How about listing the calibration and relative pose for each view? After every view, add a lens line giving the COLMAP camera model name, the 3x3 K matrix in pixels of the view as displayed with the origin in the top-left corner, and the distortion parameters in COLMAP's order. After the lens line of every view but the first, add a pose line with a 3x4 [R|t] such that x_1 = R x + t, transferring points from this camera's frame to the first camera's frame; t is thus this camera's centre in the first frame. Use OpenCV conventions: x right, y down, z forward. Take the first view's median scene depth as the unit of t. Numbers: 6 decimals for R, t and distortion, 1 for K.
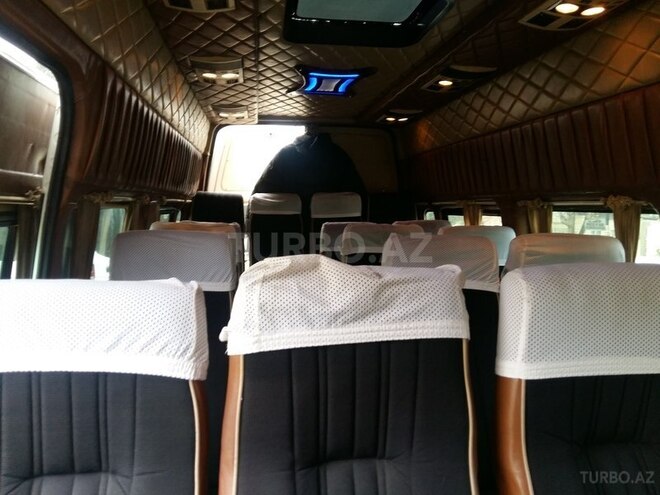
lens RADIAL K [[496.9, 0, 330.0], [0, 496.9, 247.5], [0, 0, 1]] dist [0.000792, -0.061802]
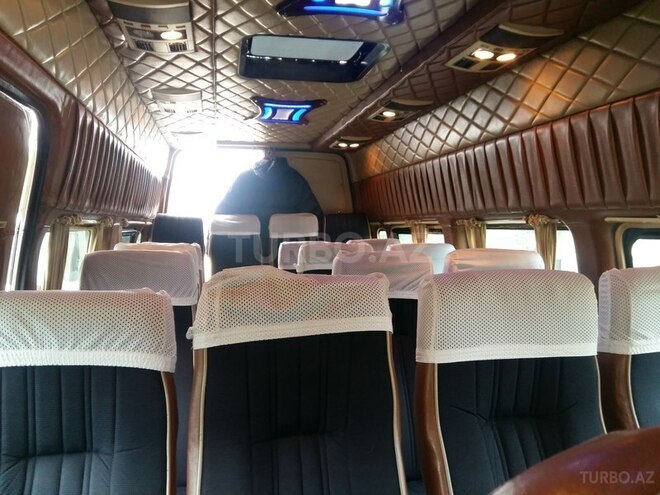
lens RADIAL K [[533.2, 0, 351.2], [0, 533.2, 263.2], [0, 0, 1]] dist [0.008016, -0.092459]
pose [[0.994914, -0.016557, 0.099363, 0.028232], [0.018136, 0.999723, -0.015006, 0.018069], [-0.099087, 0.016732, 0.994938, -0.184235]]
